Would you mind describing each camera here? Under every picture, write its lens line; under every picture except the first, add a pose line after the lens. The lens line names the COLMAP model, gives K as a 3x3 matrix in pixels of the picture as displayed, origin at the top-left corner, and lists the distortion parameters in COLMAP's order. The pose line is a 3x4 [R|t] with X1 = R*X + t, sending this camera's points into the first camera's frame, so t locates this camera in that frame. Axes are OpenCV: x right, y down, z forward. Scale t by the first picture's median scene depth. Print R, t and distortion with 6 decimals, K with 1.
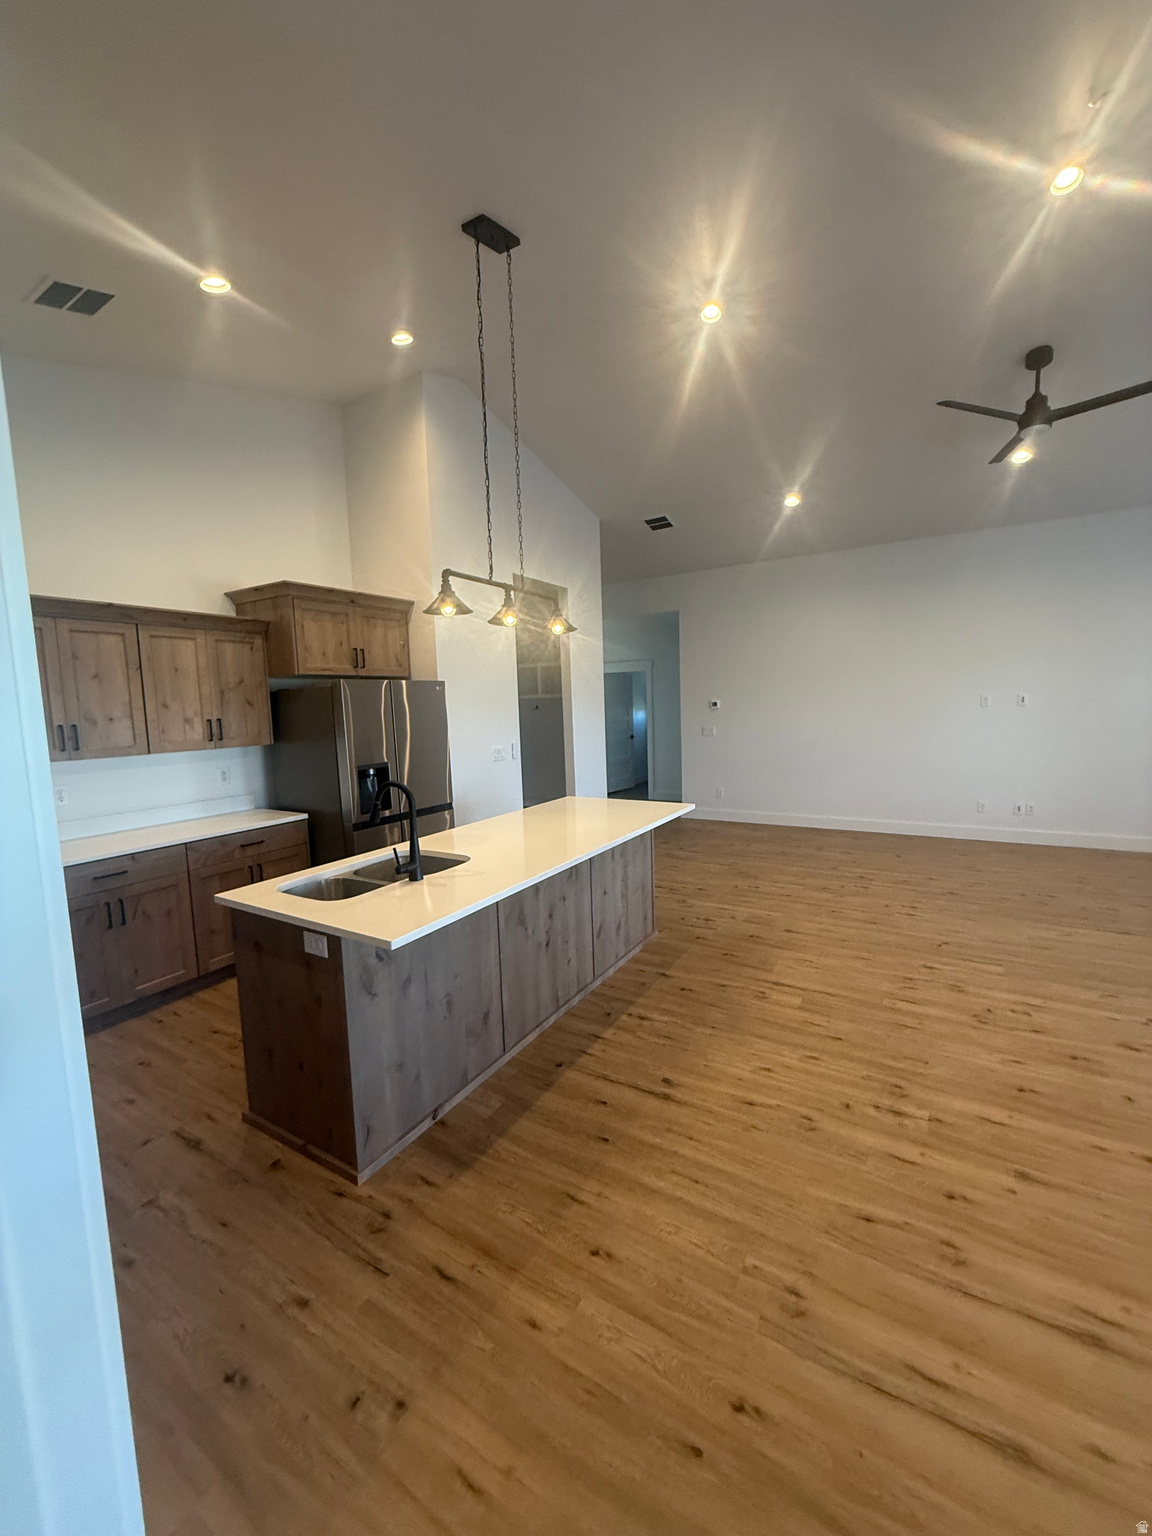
lens RADIAL K [[612.6, 0, 577.3], [0, 612.6, 763.4], [0, 0, 1]] dist [0.002187, -0.000549]
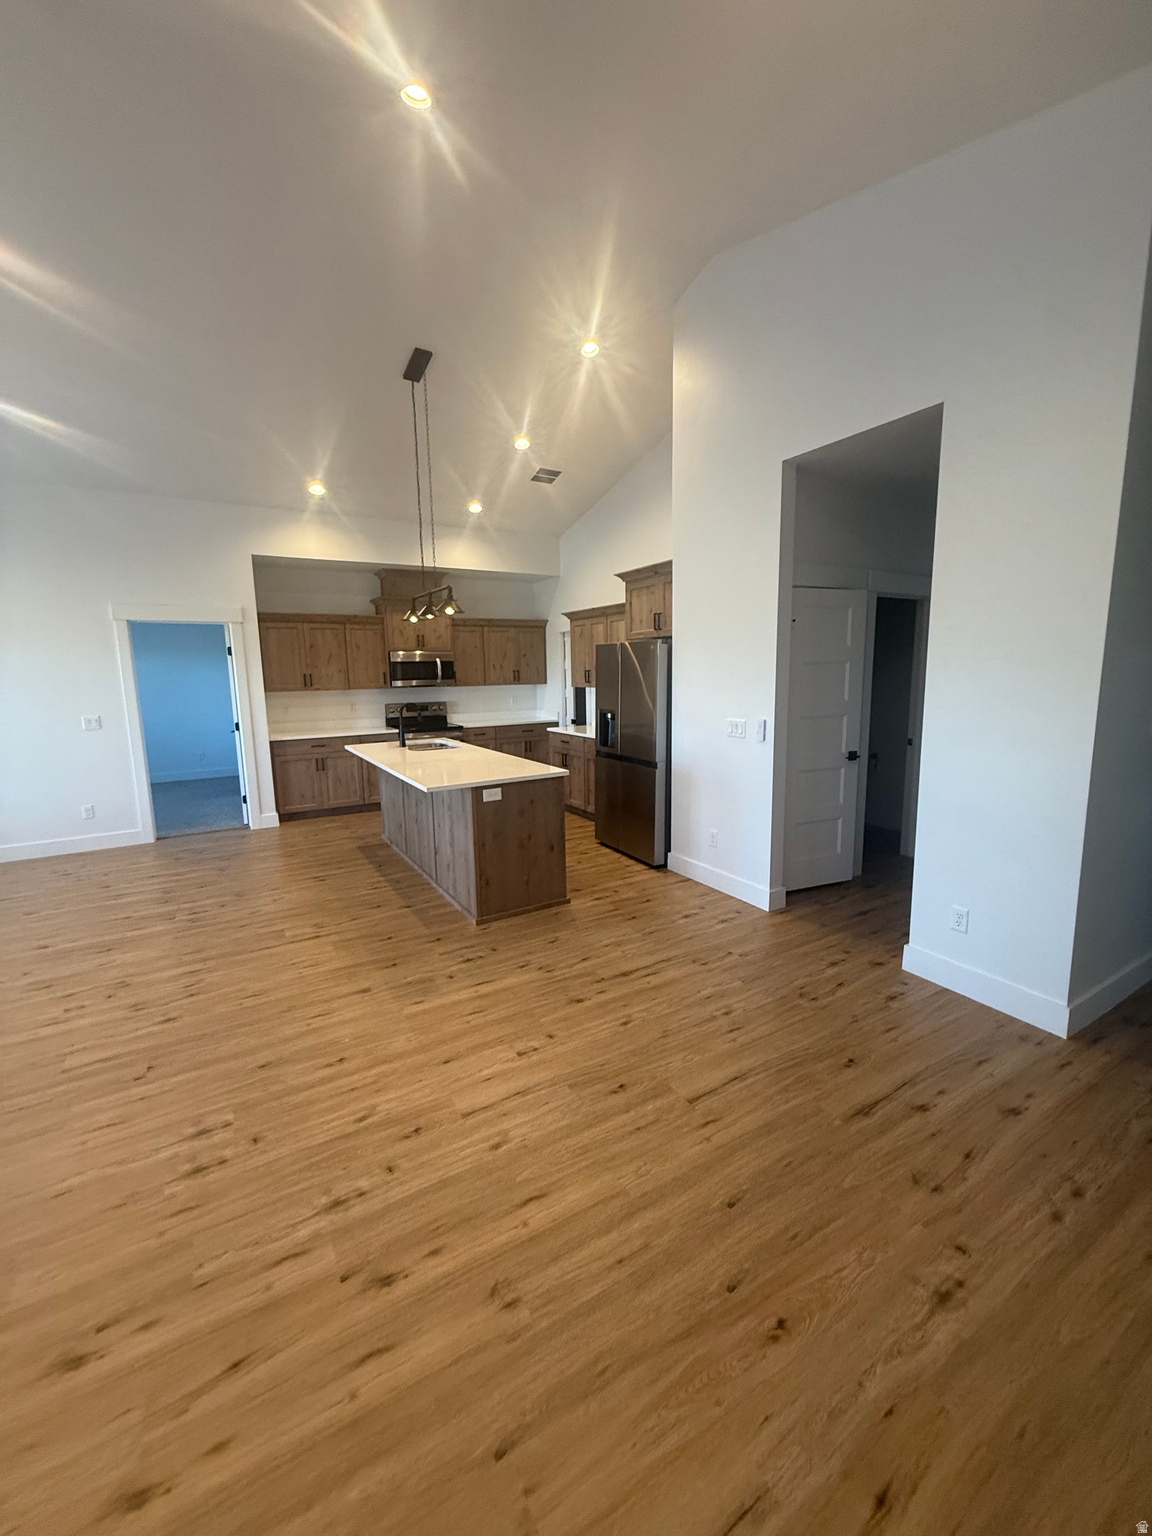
lens RADIAL K [[612.6, 0, 579.5], [0, 612.6, 766.4], [0, 0, 1]] dist [0.002187, -0.000549]
pose [[-0.468781, 0.179122, -0.864962, 1.062175], [-0.054945, 0.971414, 0.230945, -0.227515], [0.881604, 0.155788, -0.445539, 1.975735]]
